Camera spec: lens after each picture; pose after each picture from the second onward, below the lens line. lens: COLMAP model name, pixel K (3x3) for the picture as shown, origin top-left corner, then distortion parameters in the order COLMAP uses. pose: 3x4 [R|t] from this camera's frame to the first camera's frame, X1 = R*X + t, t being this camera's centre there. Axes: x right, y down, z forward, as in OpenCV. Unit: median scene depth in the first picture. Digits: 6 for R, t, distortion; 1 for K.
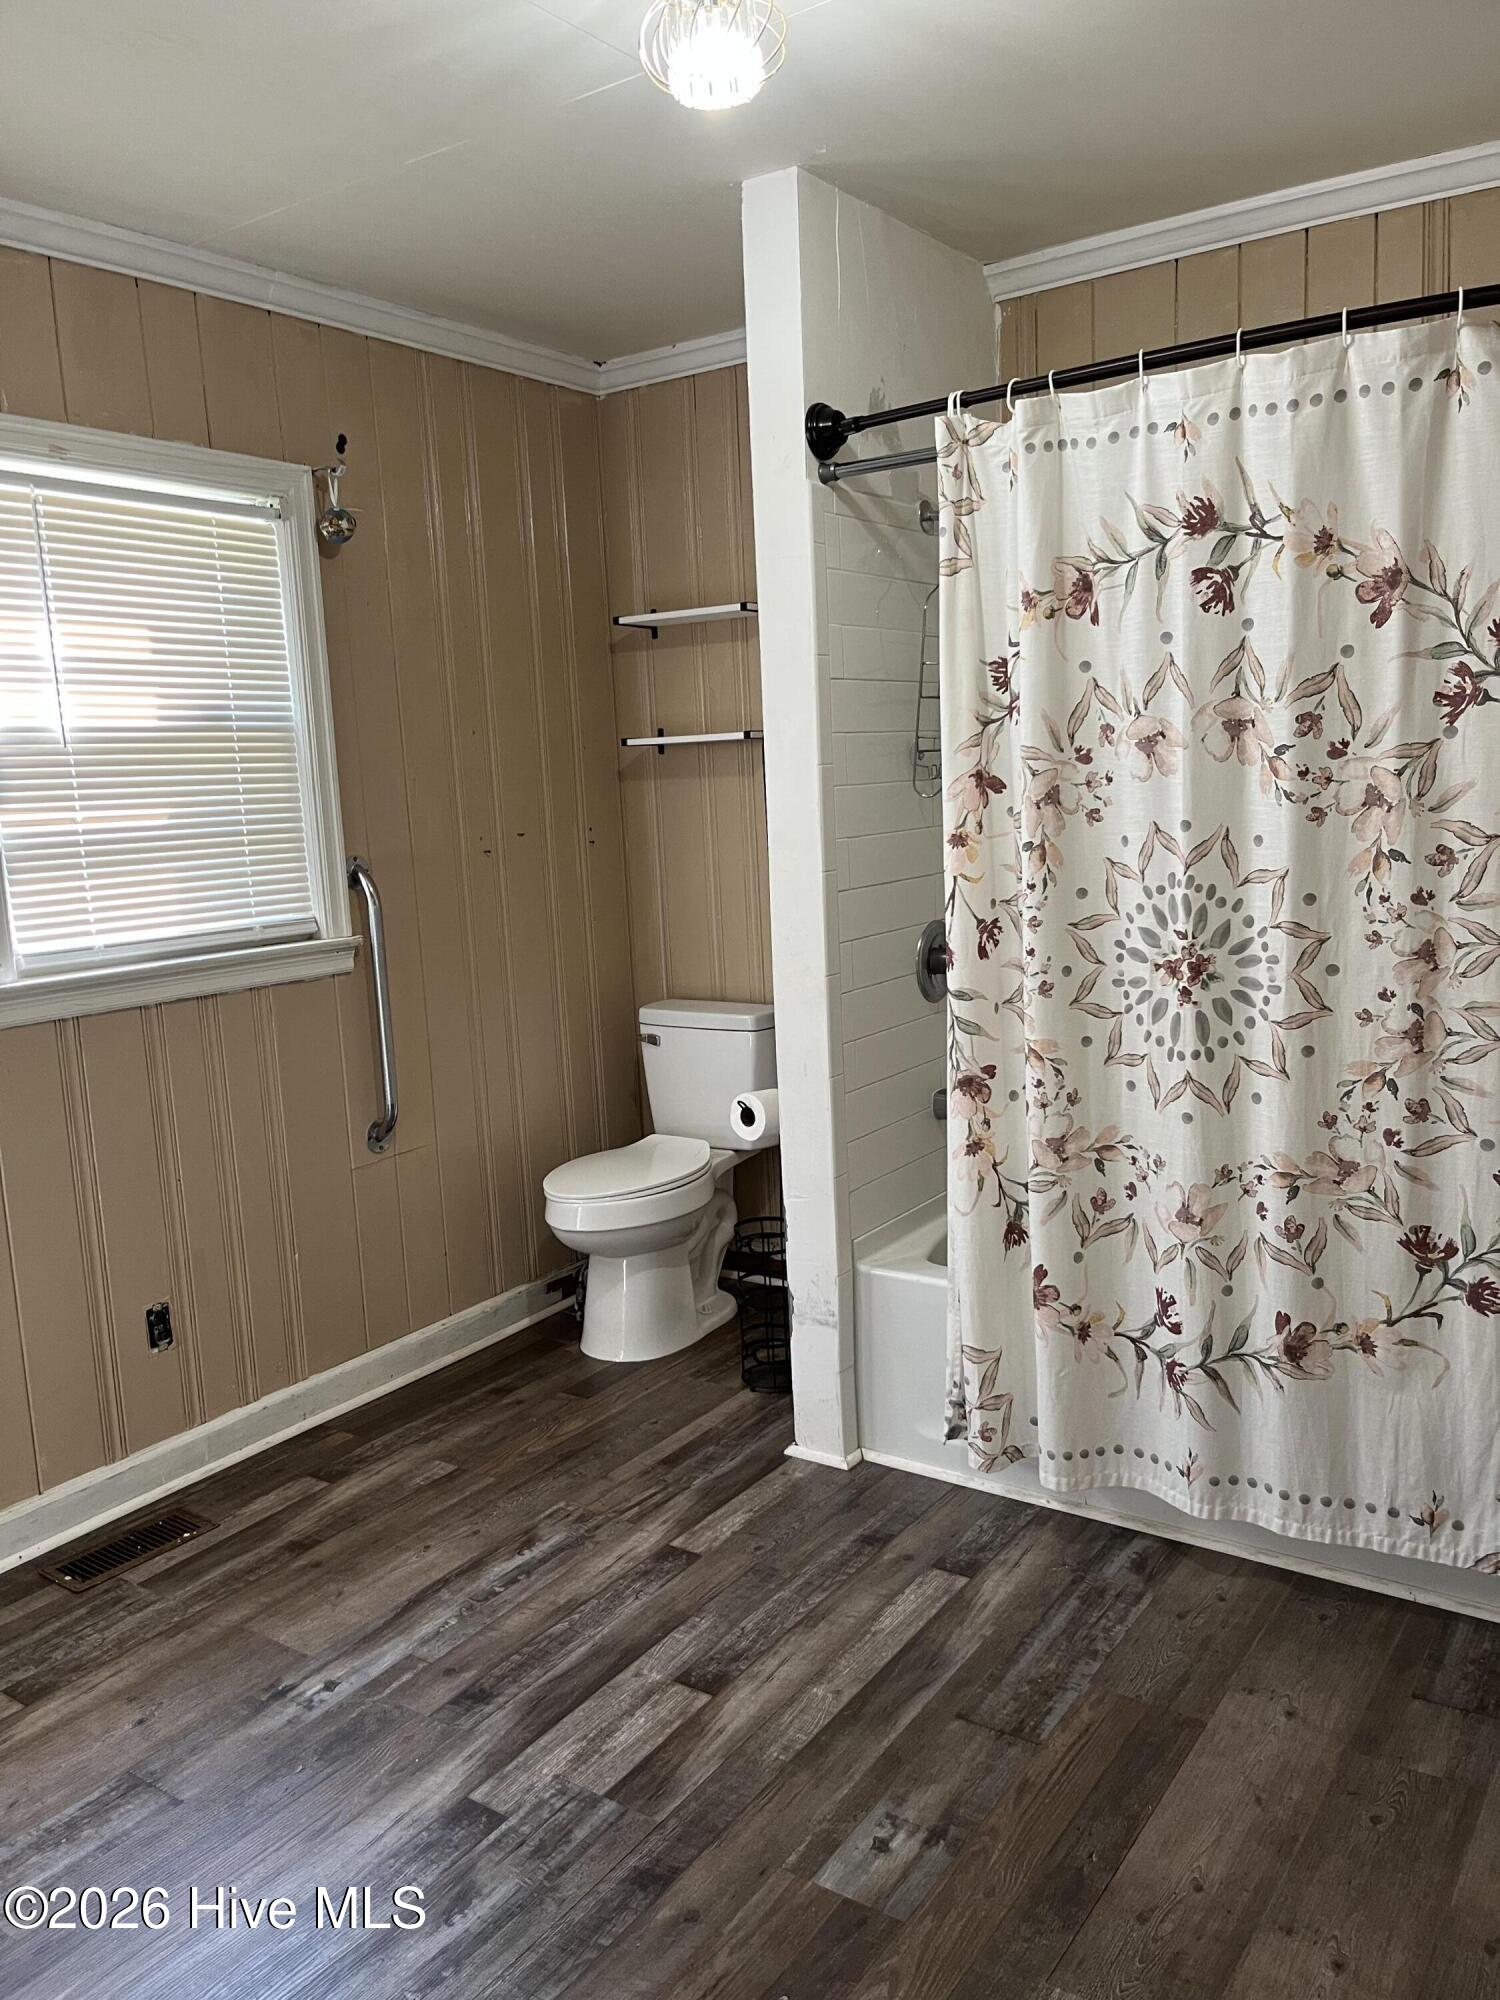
lens RADIAL K [[1541.3, 0, 737.3], [0, 1541.3, 1006.9], [0, 0, 1]] dist [0.046870, -0.029817]
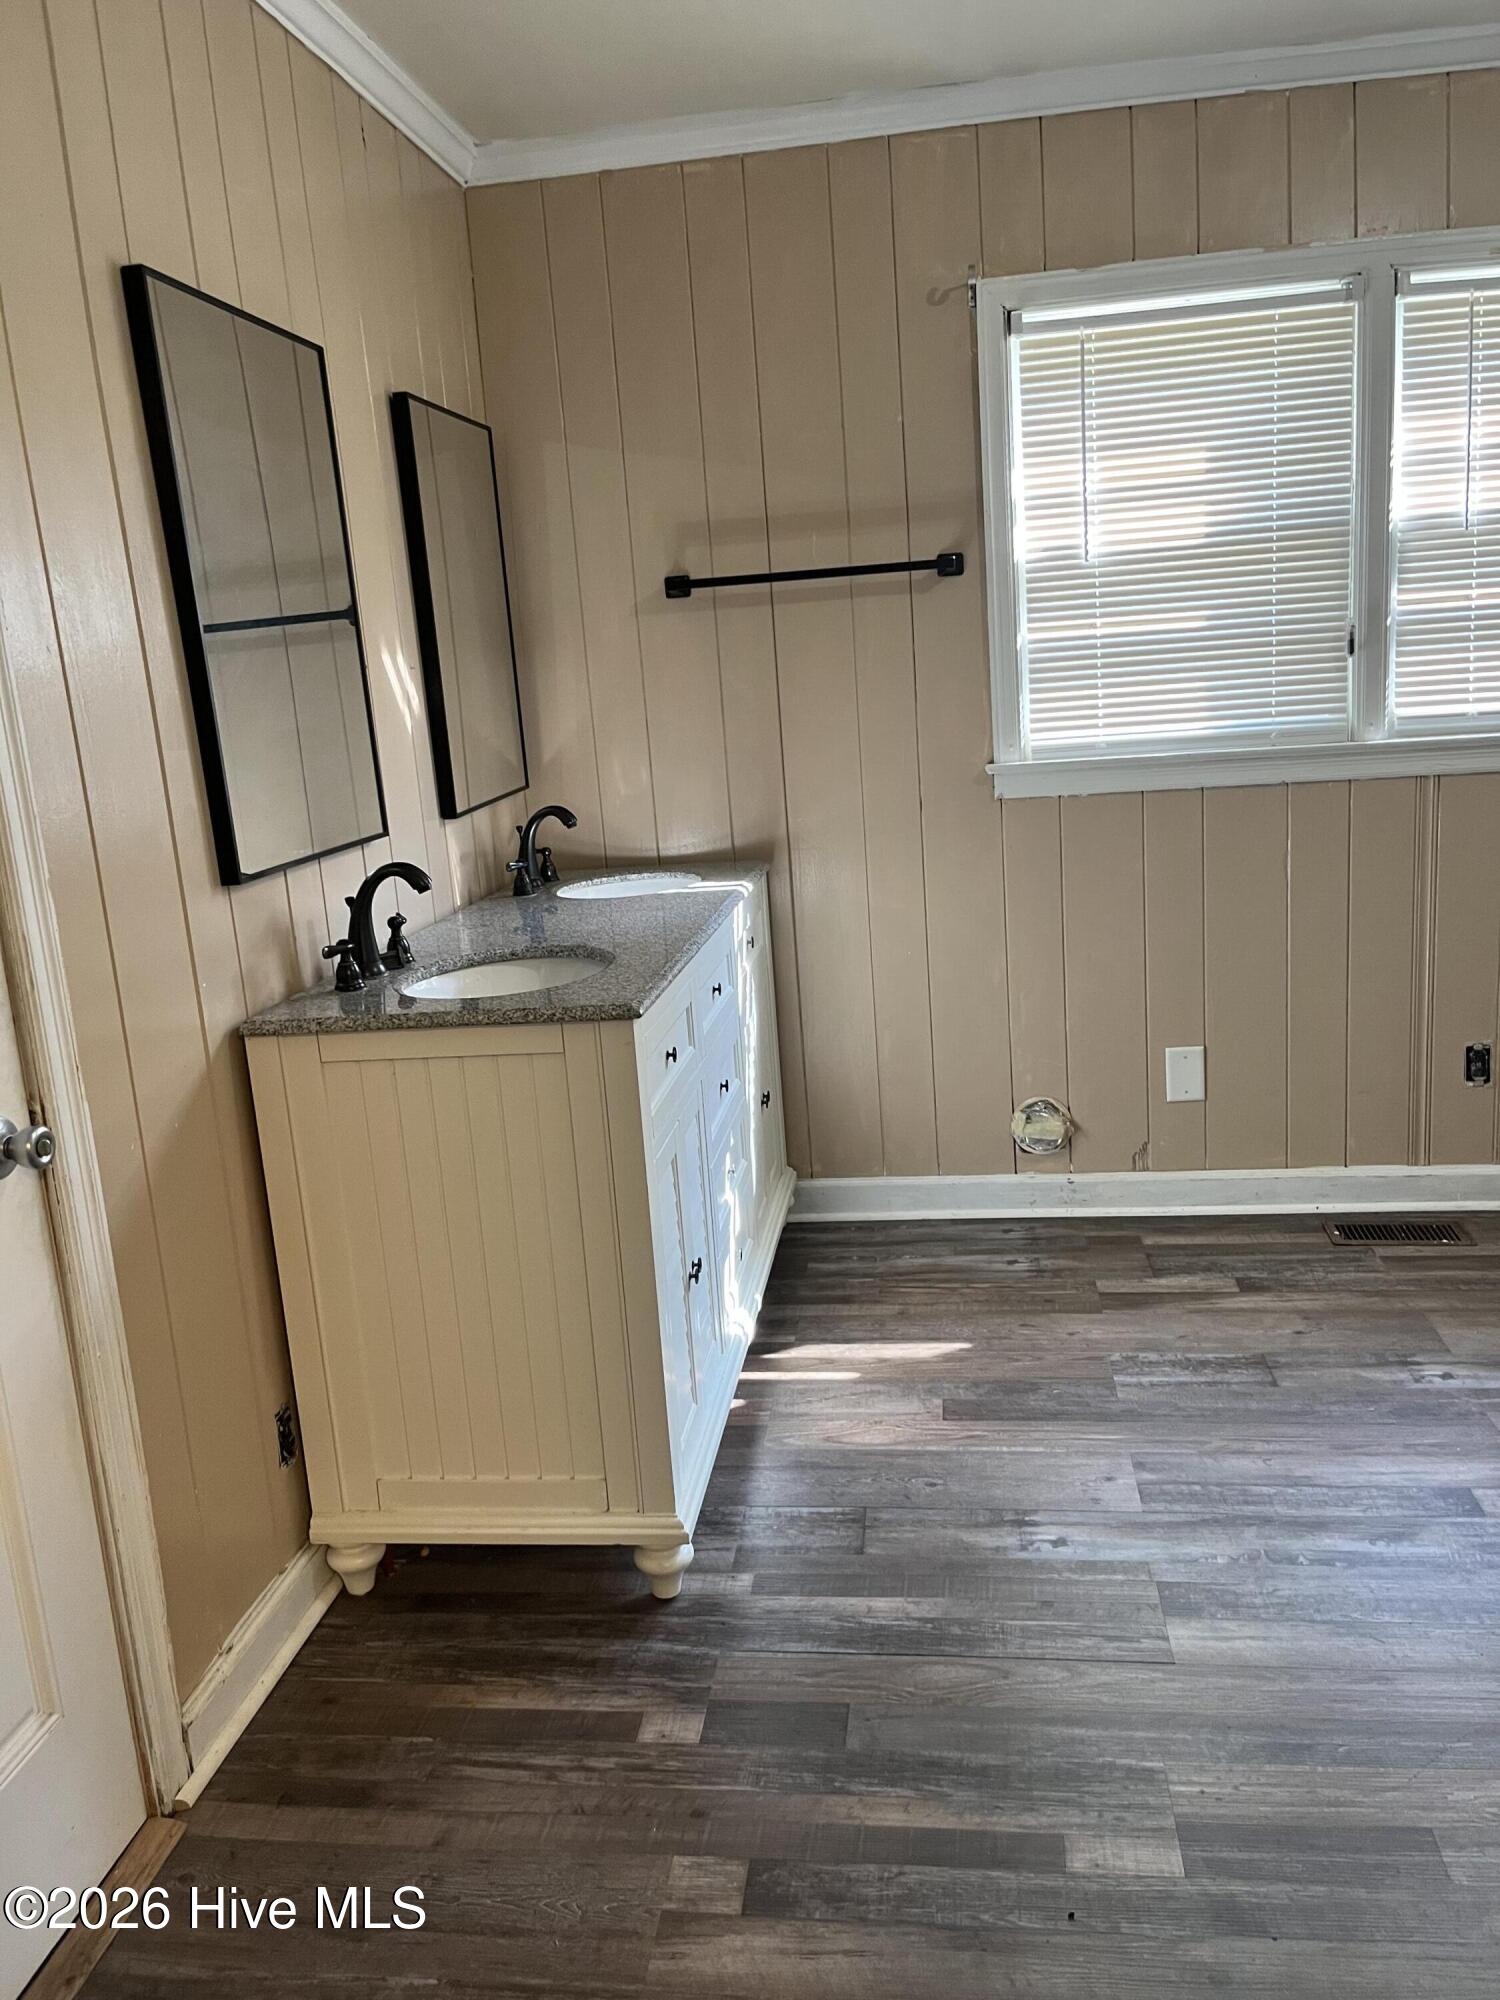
lens RADIAL K [[1541.3, 0, 737.3], [0, 1541.3, 1006.9], [0, 0, 1]] dist [0.046870, -0.029817]
pose [[0.463534, 0.208265, -0.861256, 0.374451], [-0.088808, 0.978011, 0.188701, 0.003146], [0.881618, -0.010982, 0.471836, 0.008569]]
